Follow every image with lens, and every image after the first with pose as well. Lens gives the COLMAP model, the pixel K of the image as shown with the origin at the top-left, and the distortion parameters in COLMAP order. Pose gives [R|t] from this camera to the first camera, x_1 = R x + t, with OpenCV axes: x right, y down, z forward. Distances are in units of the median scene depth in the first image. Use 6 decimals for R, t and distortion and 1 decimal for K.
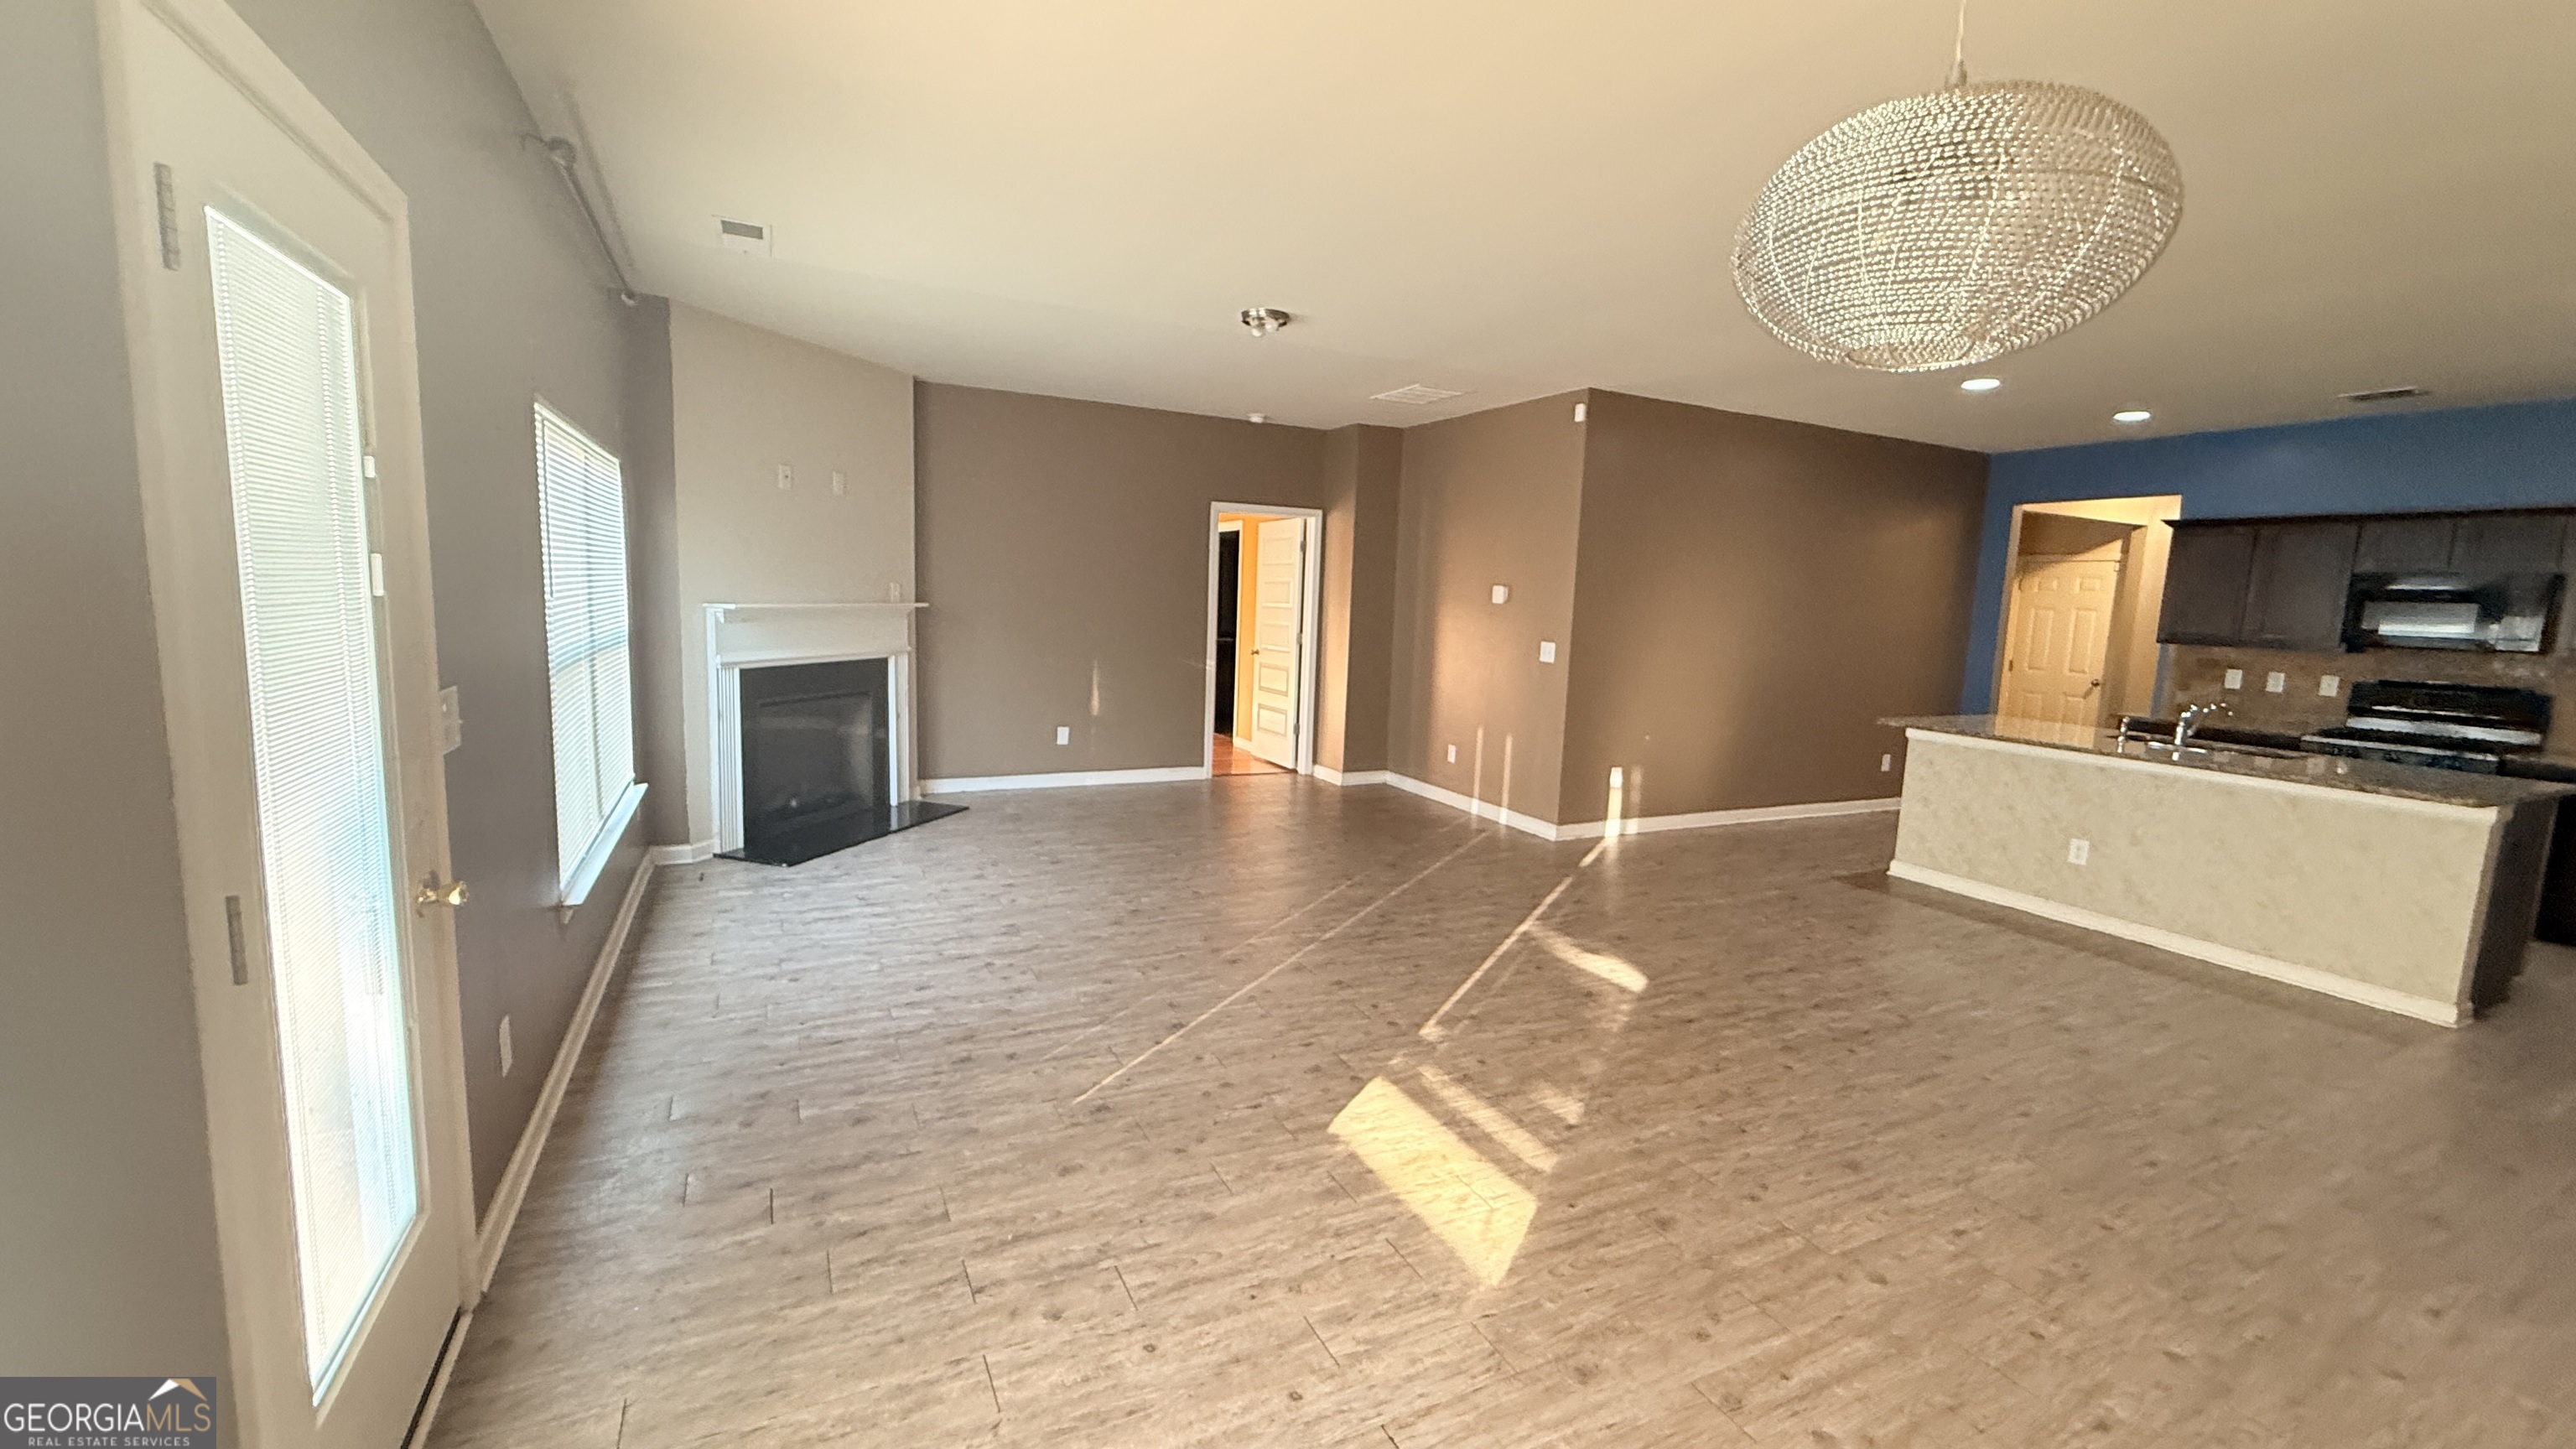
lens RADIAL K [[1029.3, 0, 1281.2], [0, 1029.3, 722.8], [0, 0, 1]] dist [0.000043, 0.000056]
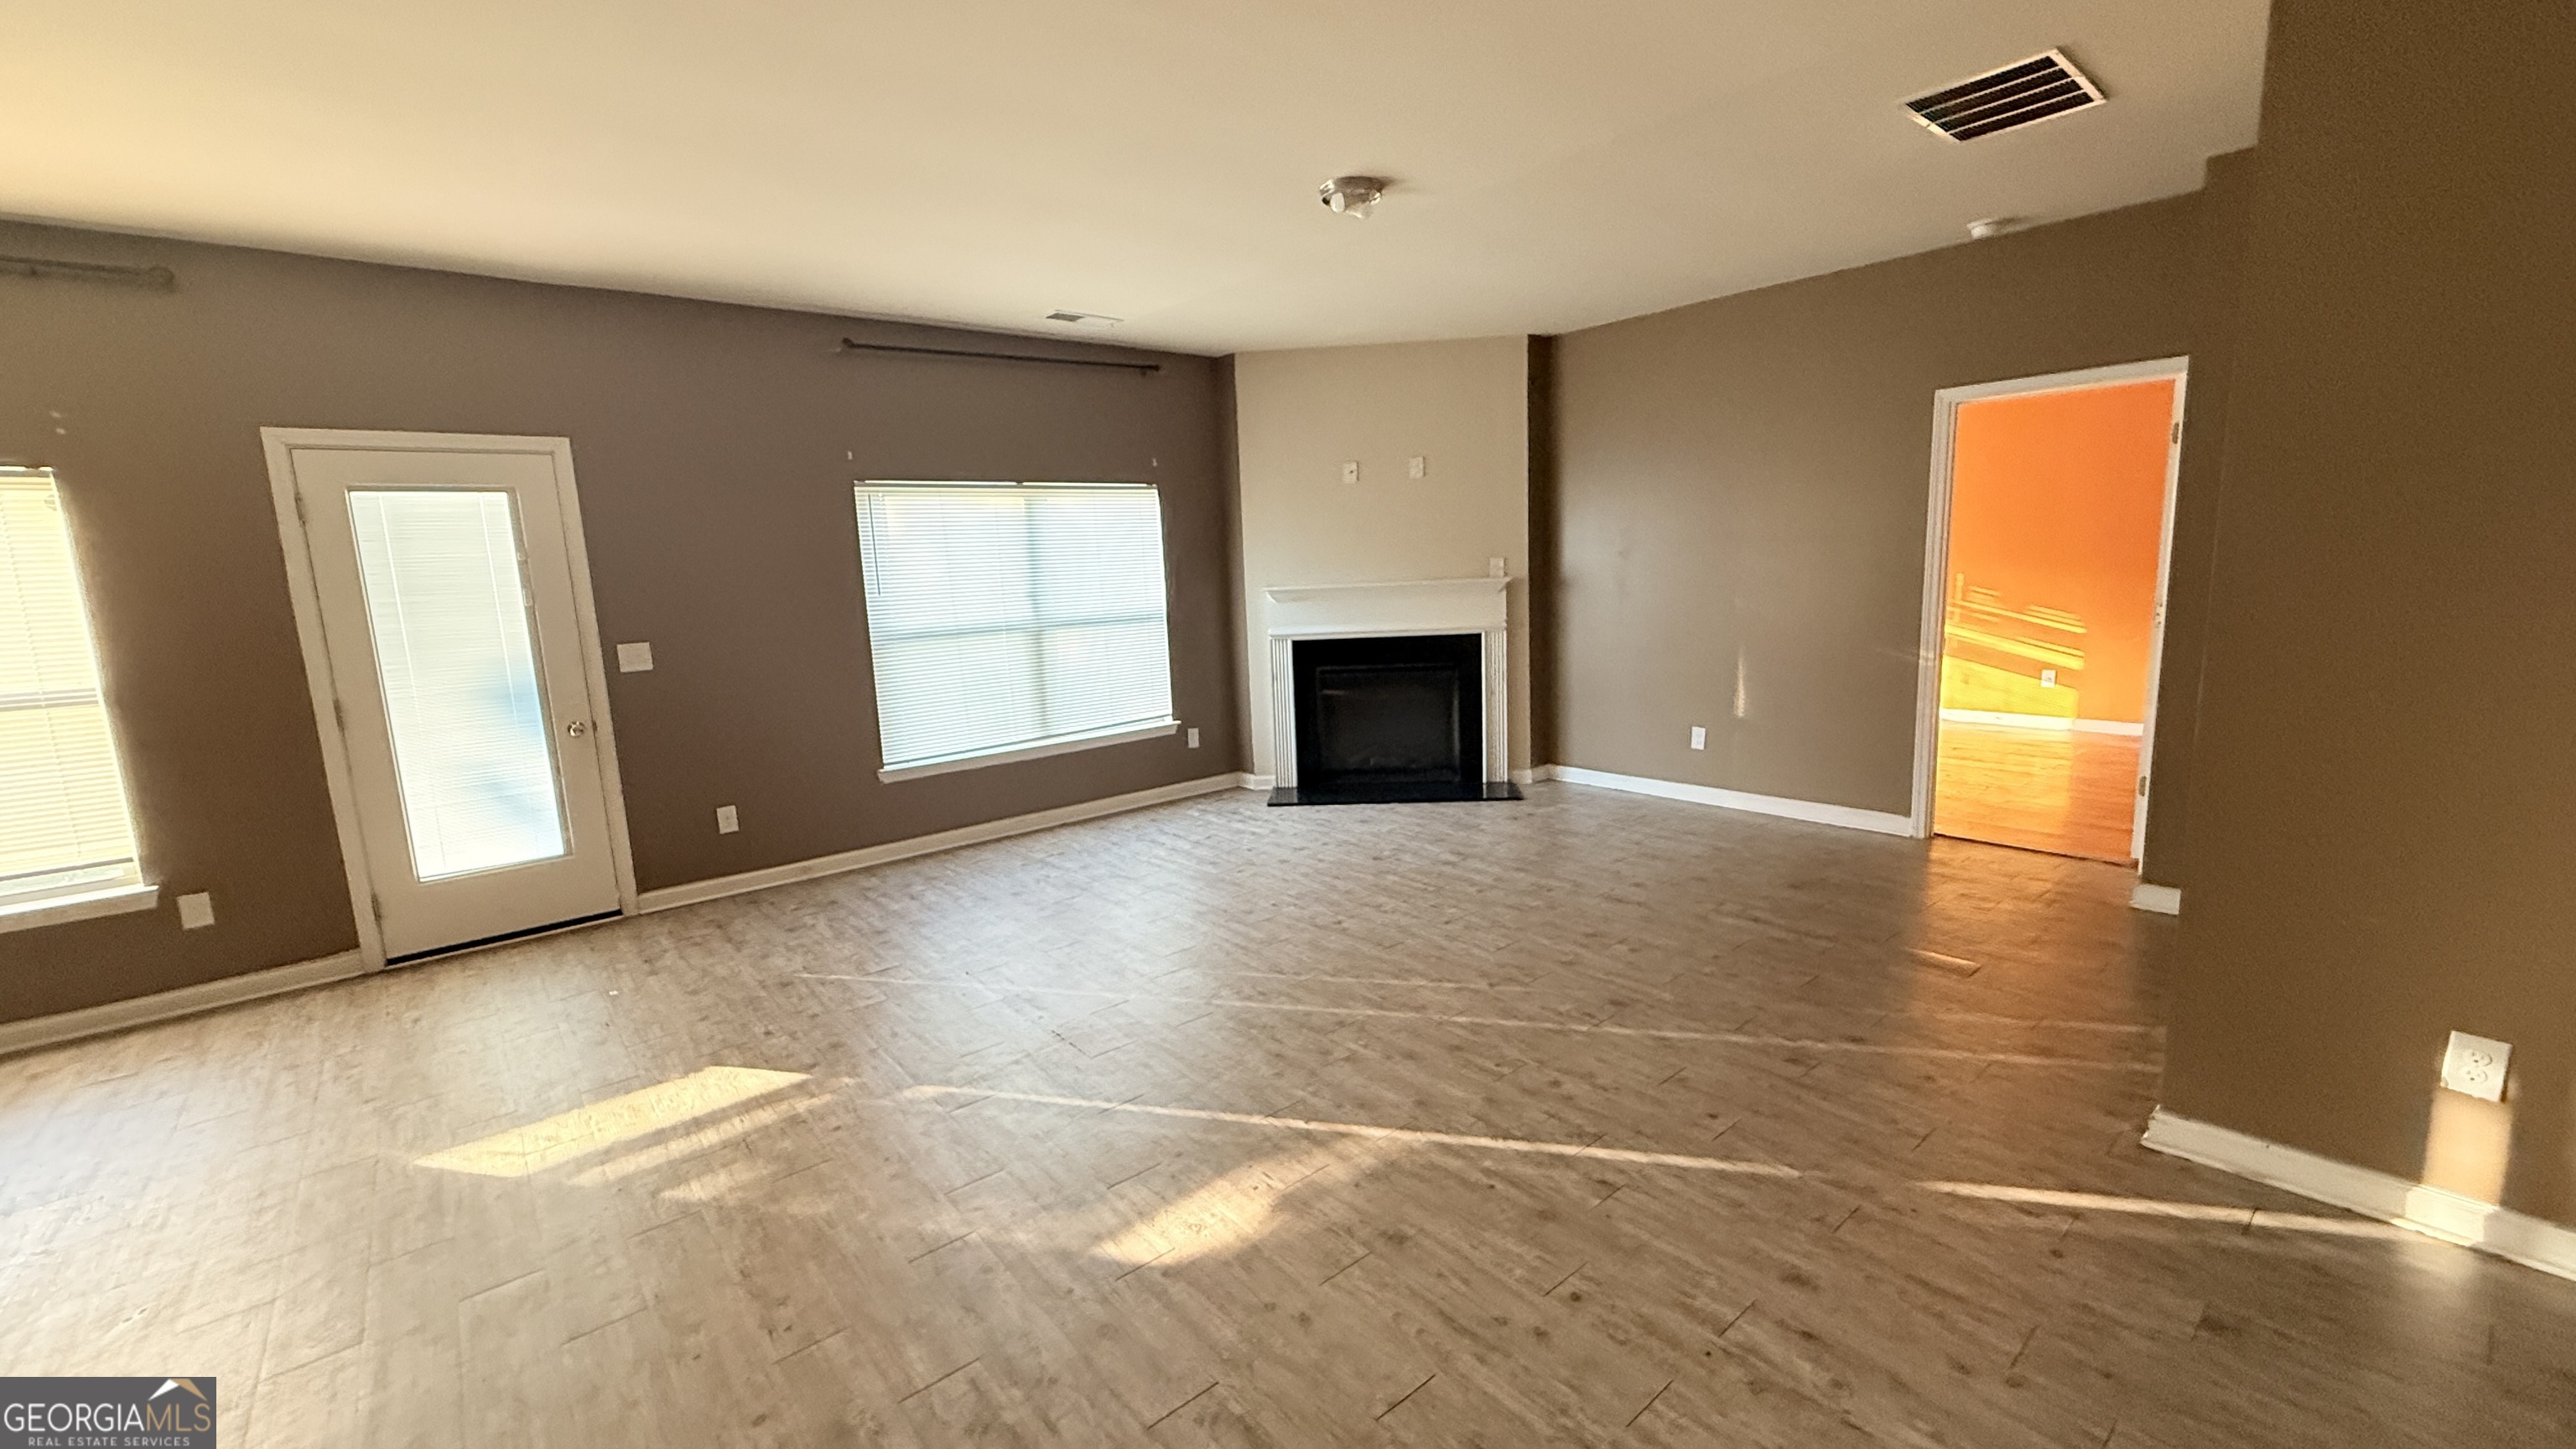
lens RADIAL K [[1029.3, 0, 1282.8], [0, 1029.3, 720.6], [0, 0, 1]] dist [0.000043, 0.000056]
pose [[0.235222, 0.102556, -0.966516, 0.798310], [-0.074343, 0.993403, 0.087316, -0.077666], [0.969094, 0.051315, 0.241294, 0.852101]]
